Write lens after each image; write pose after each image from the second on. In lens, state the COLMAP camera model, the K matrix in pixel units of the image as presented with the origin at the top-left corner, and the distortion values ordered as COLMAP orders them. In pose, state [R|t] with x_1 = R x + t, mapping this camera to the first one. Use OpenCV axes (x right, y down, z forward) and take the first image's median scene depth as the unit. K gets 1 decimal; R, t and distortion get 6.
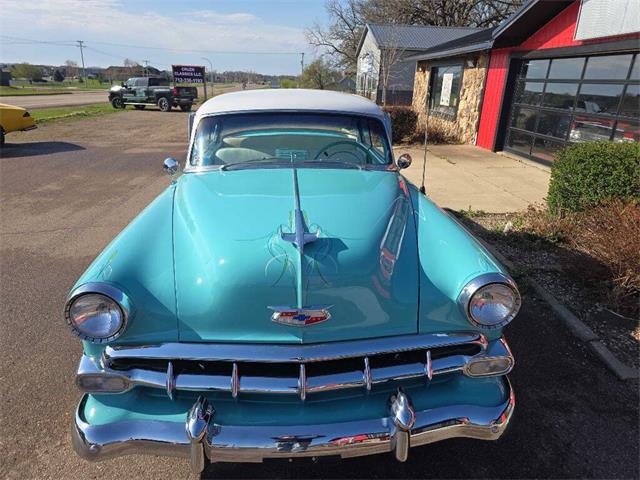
lens RADIAL K [[438.6, 0, 315.9], [0, 438.6, 238.7], [0, 0, 1]] dist [0.036345, -0.033787]
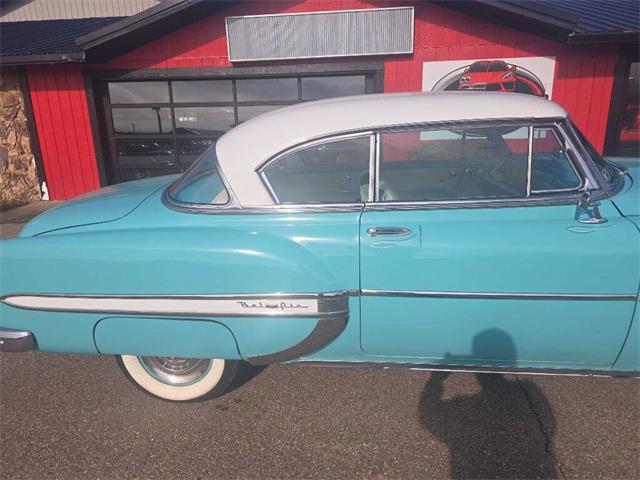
lens RADIAL K [[438.6, 0, 315.9], [0, 438.6, 238.7], [0, 0, 1]] dist [0.036345, -0.033787]
pose [[0.123866, -0.288036, 0.949575, -0.310782], [0.365973, 0.902744, 0.226092, -0.192140], [-0.922345, 0.319514, 0.217233, 0.572381]]
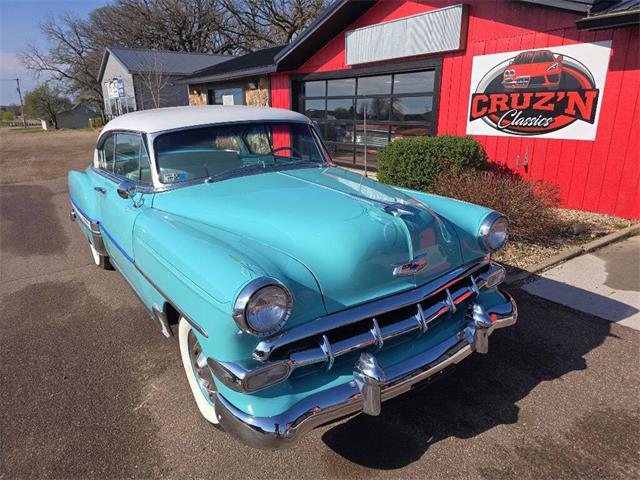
lens RADIAL K [[438.6, 0, 315.9], [0, 438.6, 238.7], [0, 0, 1]] dist [0.036345, -0.033787]
pose [[0.849165, -0.188579, 0.493312, -0.154418], [0.212979, 0.977033, 0.006879, 0.005146], [-0.483279, 0.099224, 0.869825, 0.002490]]
